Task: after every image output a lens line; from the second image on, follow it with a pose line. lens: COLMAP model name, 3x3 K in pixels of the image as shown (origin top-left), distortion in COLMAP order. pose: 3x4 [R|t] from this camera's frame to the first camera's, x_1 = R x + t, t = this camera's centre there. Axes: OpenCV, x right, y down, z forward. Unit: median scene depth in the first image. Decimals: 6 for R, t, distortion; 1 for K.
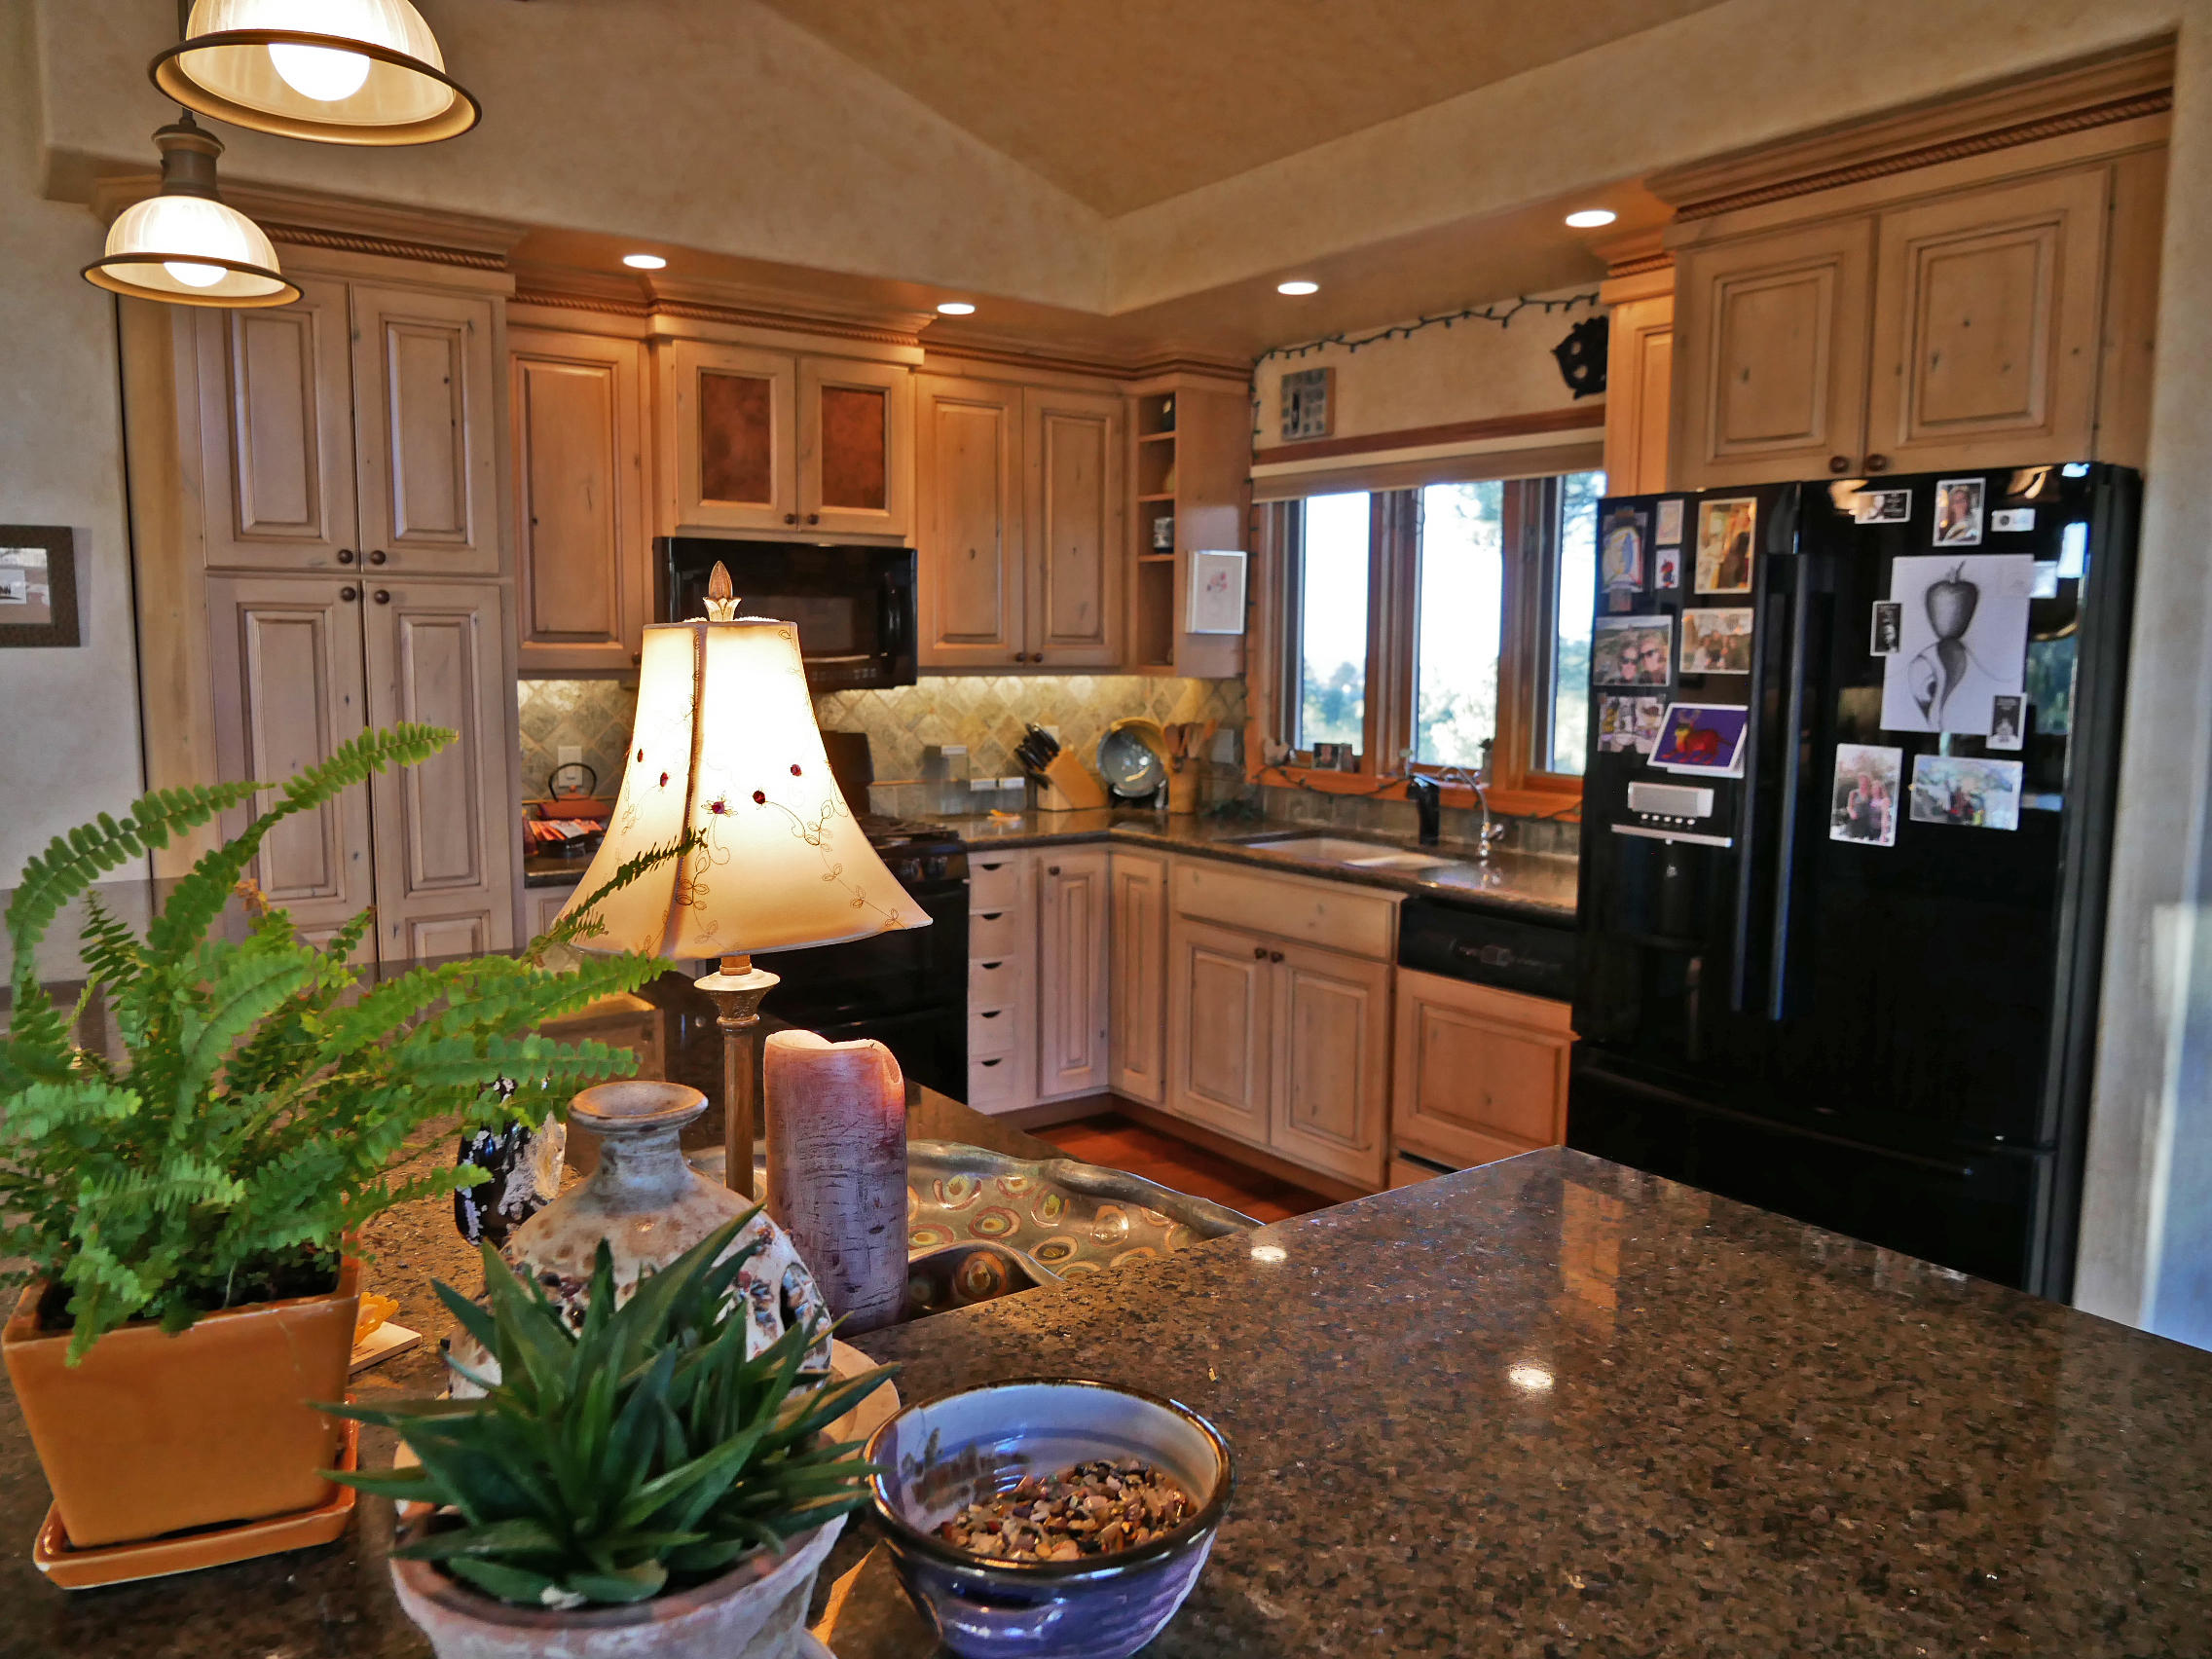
lens RADIAL K [[1567.2, 0, 1103.9], [0, 1567.2, 832.5], [0, 0, 1]] dist [-0.043952, 0.002729]
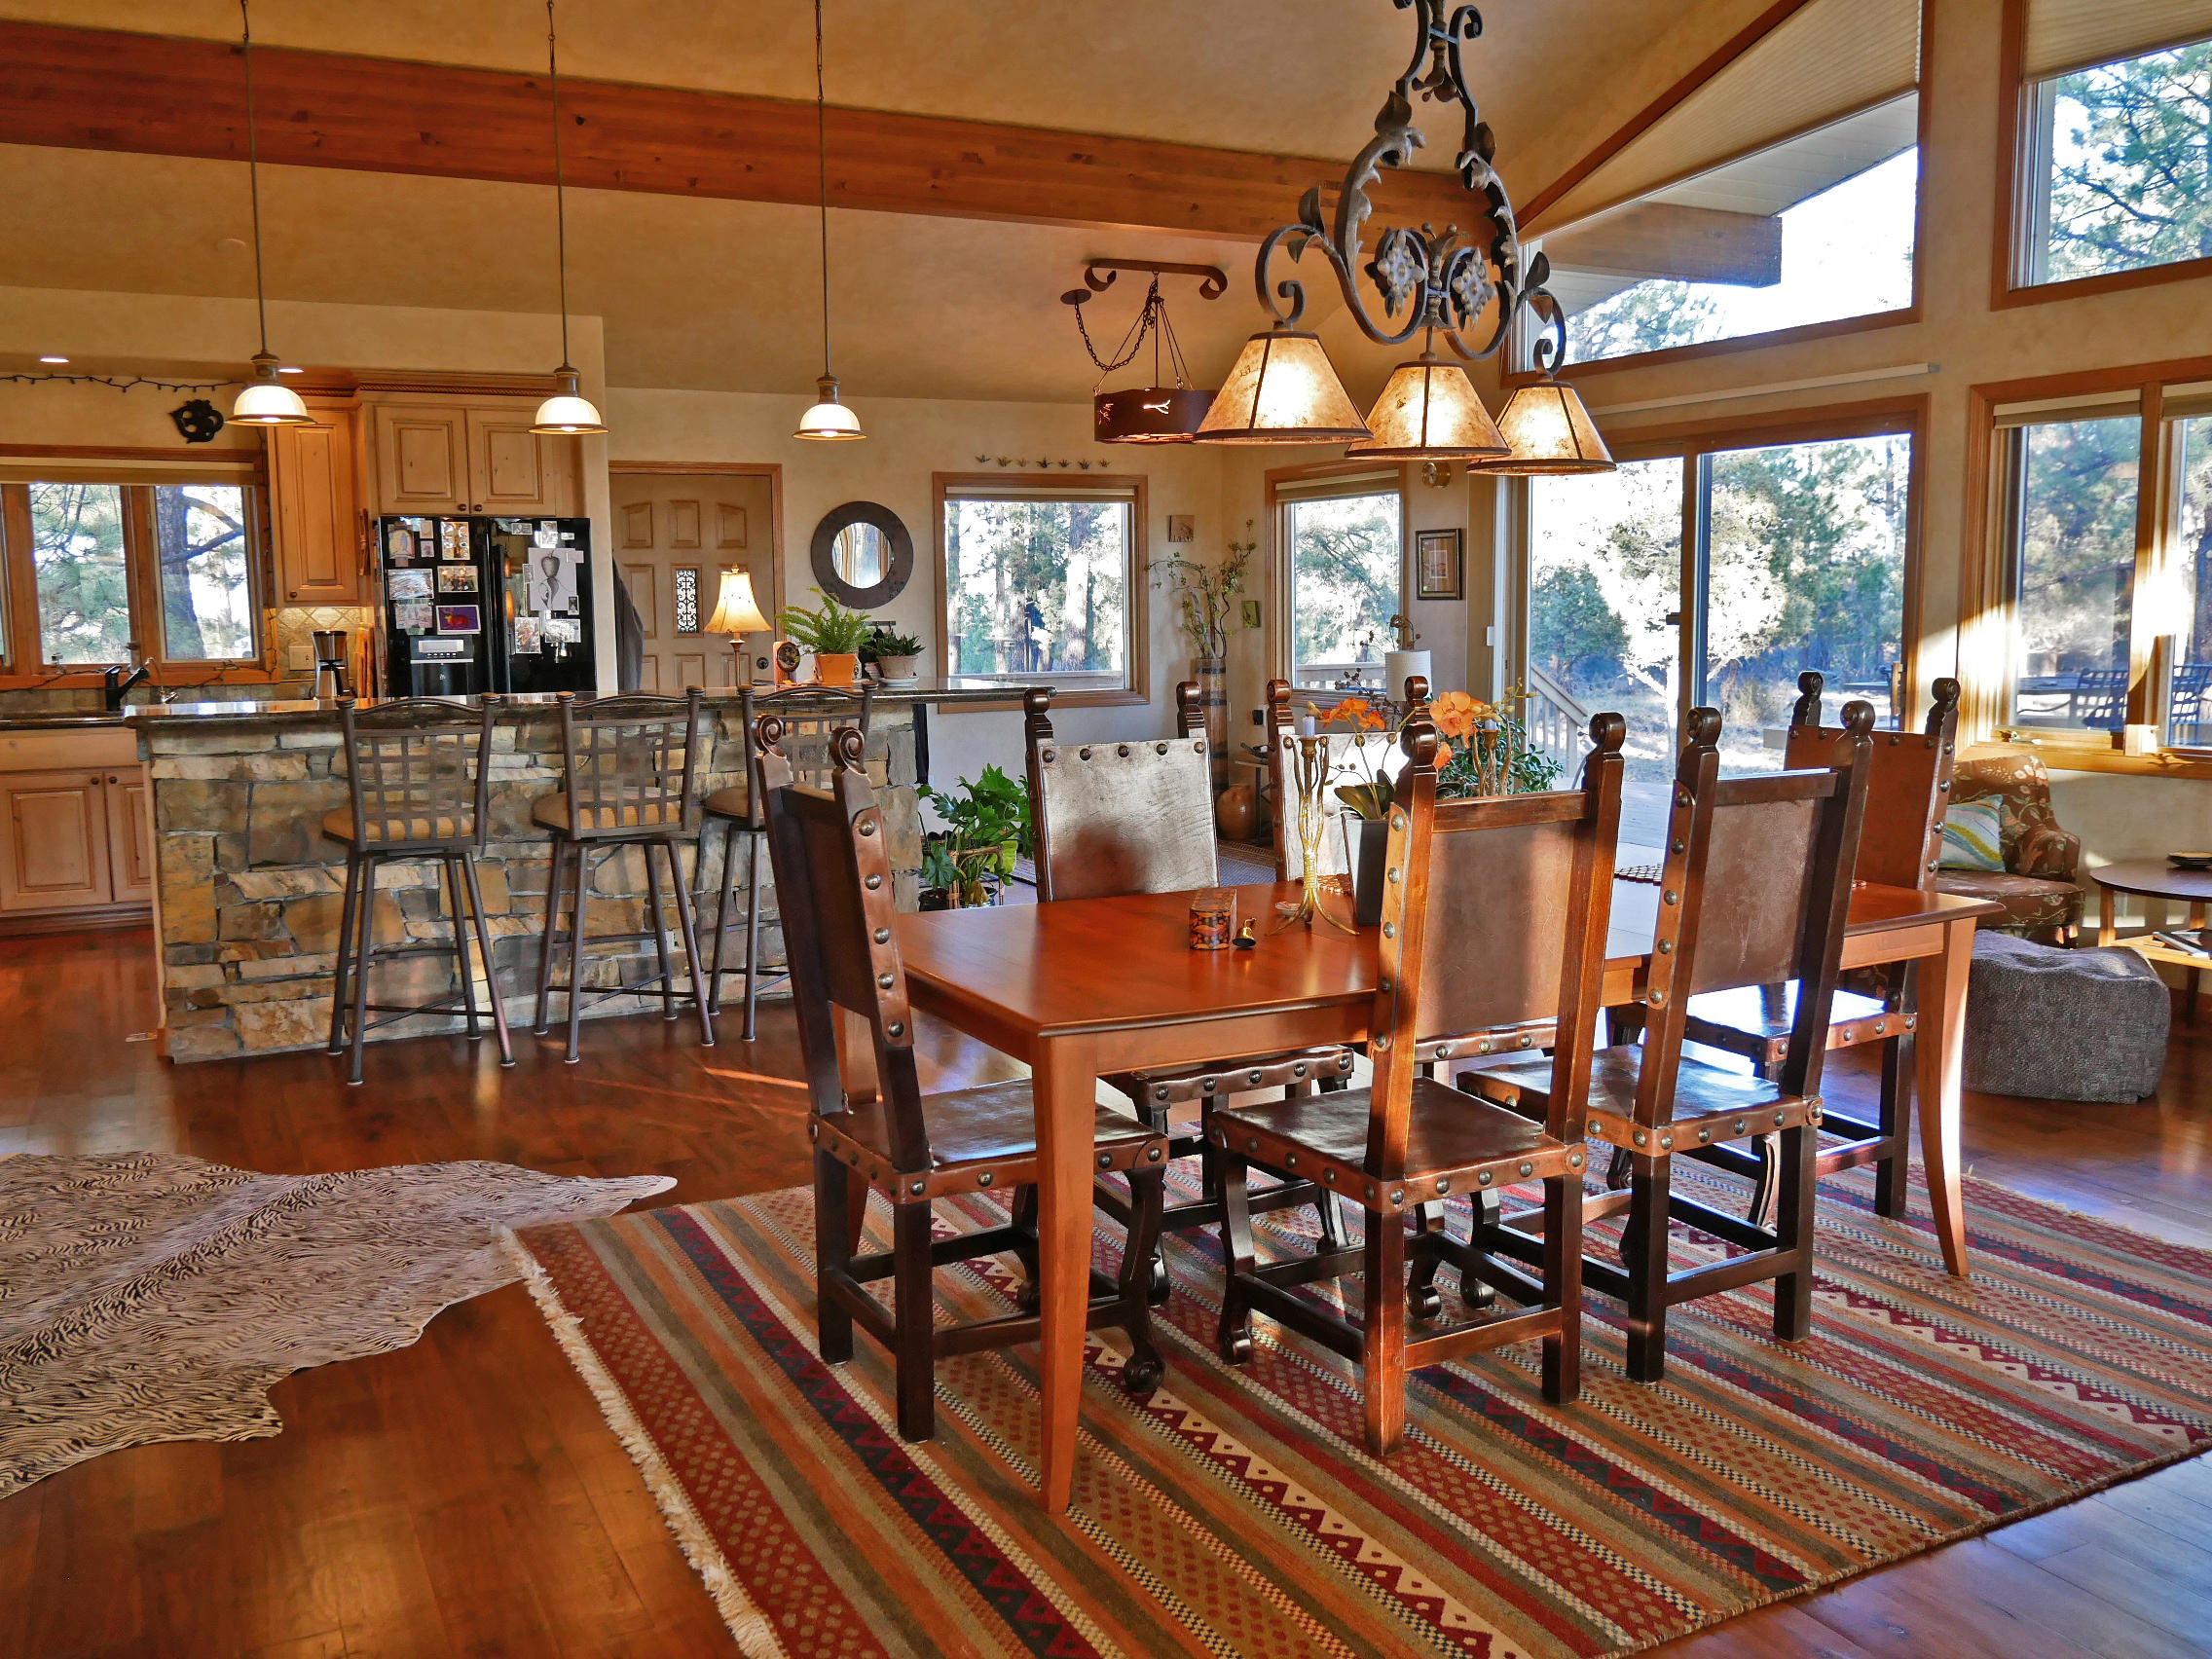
lens RADIAL K [[1914.8, 0, 1106.3], [0, 1914.8, 828.2], [0, 0, 1]] dist [0.005280, 0.005163]
pose [[0.143449, -0.132142, 0.980796, -1.735671], [0.129420, 0.985040, 0.113785, 0.037290], [-0.981159, 0.110612, 0.158405, -0.313436]]
